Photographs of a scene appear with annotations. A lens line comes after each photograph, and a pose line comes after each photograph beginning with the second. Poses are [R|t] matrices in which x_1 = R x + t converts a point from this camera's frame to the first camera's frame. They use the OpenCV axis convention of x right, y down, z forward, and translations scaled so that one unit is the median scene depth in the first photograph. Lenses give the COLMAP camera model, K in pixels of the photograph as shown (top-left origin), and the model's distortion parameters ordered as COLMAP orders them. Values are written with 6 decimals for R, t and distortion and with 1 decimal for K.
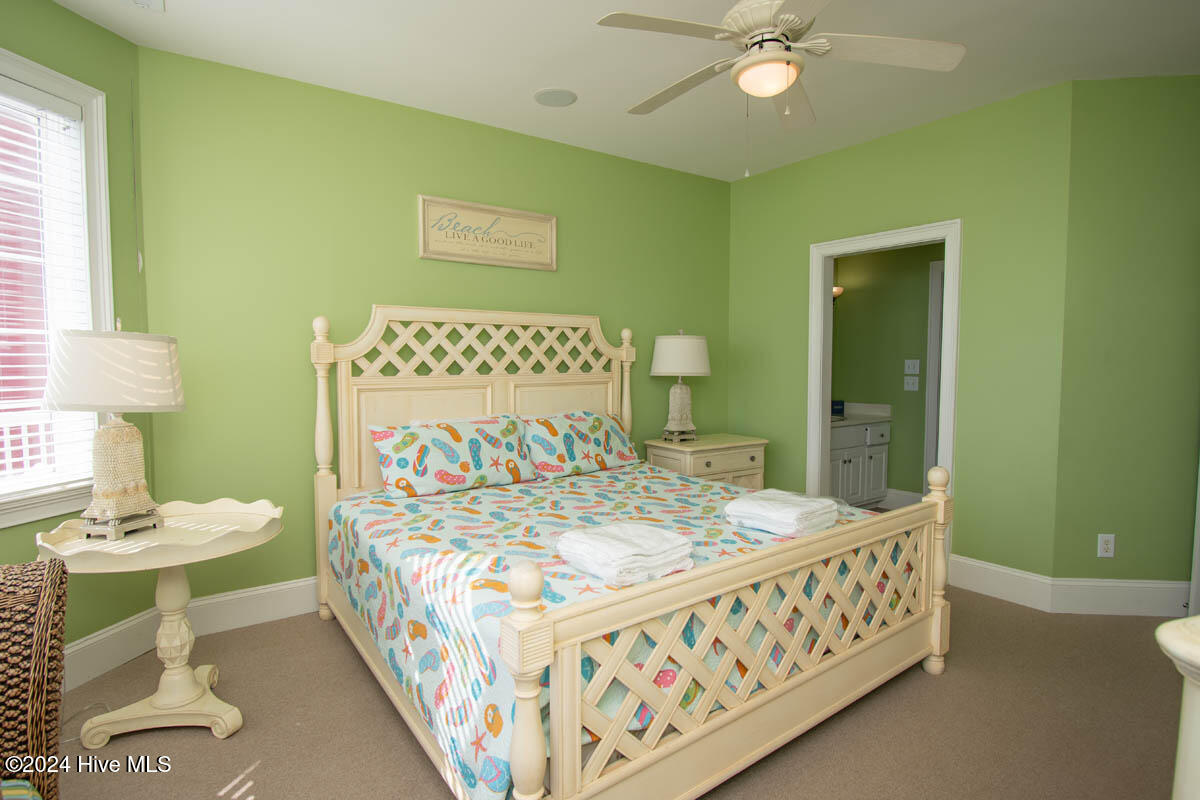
lens RADIAL K [[598.3, 0, 600.0], [0, 598.3, 400.0], [0, 0, 1]] dist [-0.003355, -0.001042]
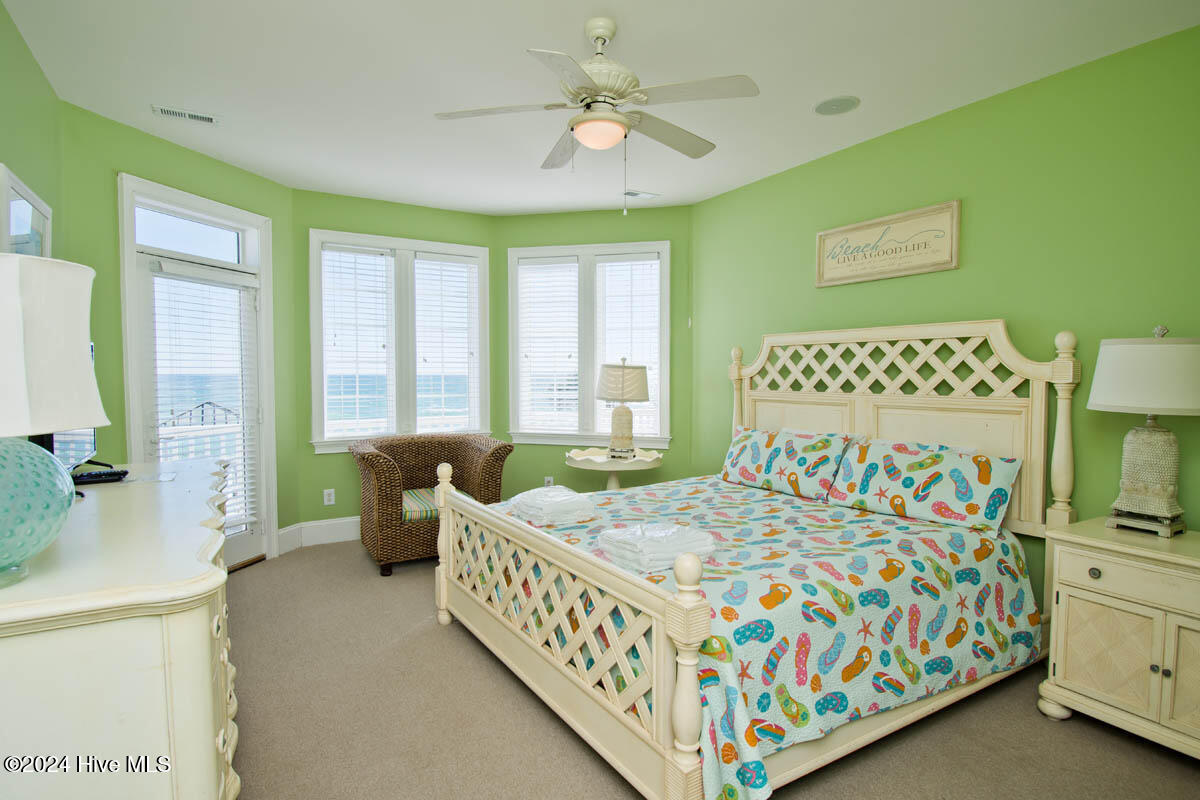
lens RADIAL K [[635.0, 0, 600.0], [0, 635.0, 400.0], [0, 0, 1]] dist [-0.000659, -0.000068]
pose [[-0.071439, 0.041779, -0.996570, 0.853752], [-0.071498, 0.996338, 0.046894, -0.048465], [0.994879, 0.074602, -0.068191, 0.630307]]
